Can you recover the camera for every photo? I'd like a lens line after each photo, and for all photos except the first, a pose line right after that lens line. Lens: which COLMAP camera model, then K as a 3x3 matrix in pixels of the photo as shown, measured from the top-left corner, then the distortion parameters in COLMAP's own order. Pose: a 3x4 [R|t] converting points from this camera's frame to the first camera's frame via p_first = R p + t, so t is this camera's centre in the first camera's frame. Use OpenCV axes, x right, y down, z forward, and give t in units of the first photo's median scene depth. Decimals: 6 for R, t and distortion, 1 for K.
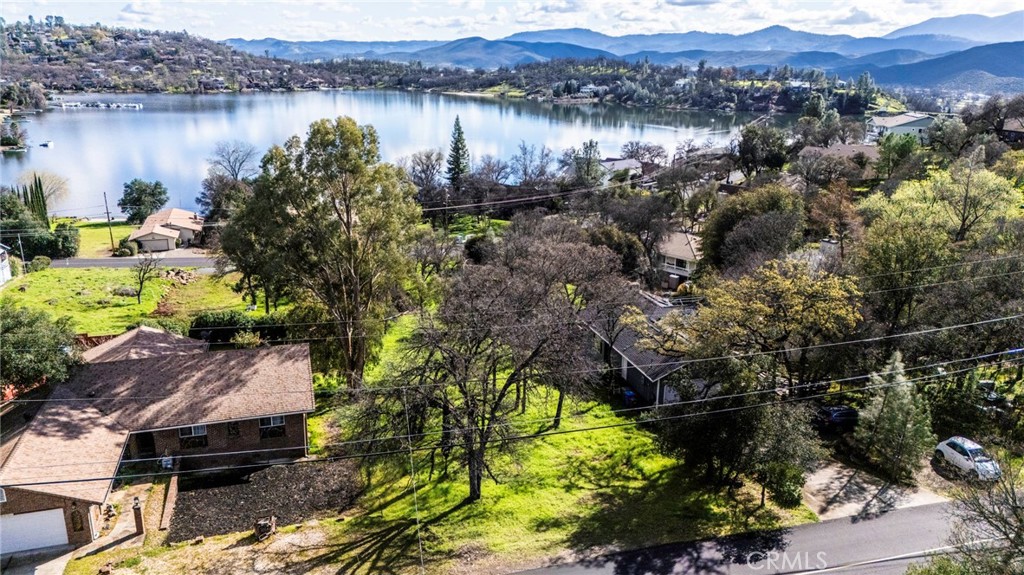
lens RADIAL K [[757.8, 0, 522.1], [0, 757.8, 283.8], [0, 0, 1]] dist [0.061629, -0.058116]
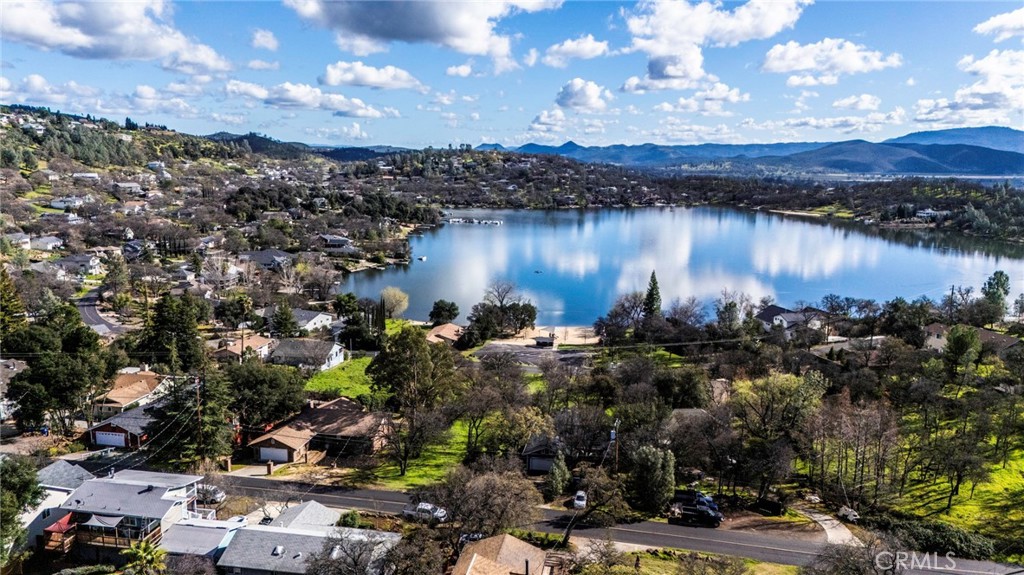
lens RADIAL K [[757.3, 0, 514.8], [0, 757.3, 272.7], [0, 0, 1]] dist [0.088282, -0.106569]
pose [[0.887225, 0.071012, -0.455838, 0.075354], [-0.133762, 0.985235, -0.106864, -0.010429], [0.441519, 0.155786, 0.883624, -0.070121]]
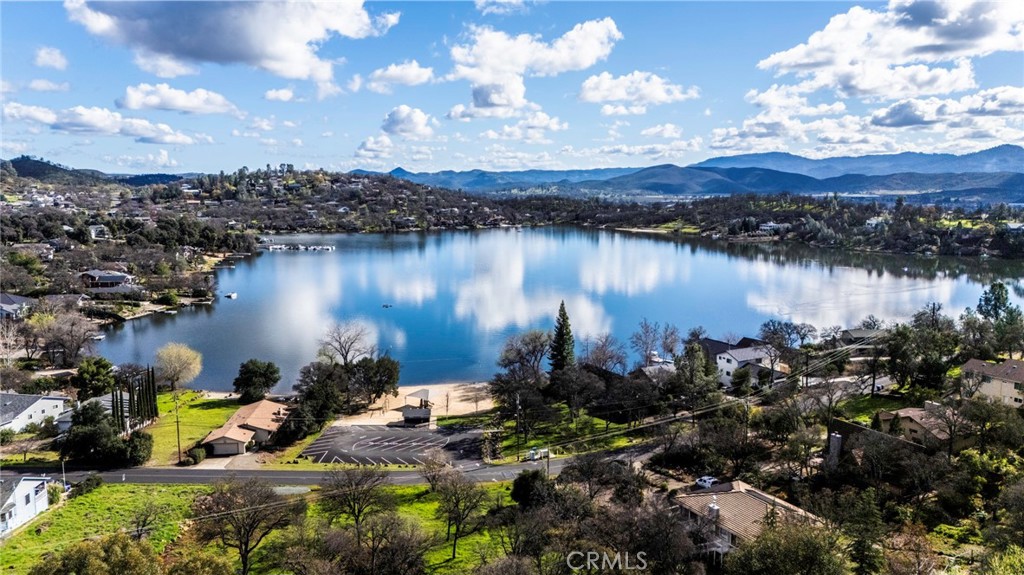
lens RADIAL K [[757.3, 0, 514.8], [0, 757.3, 272.7], [0, 0, 1]] dist [0.088282, -0.106569]
pose [[0.967033, 0.018346, -0.253991, 0.024229], [-0.061244, 0.984882, -0.162038, -0.024099], [0.247178, 0.172251, 0.953537, 0.016924]]
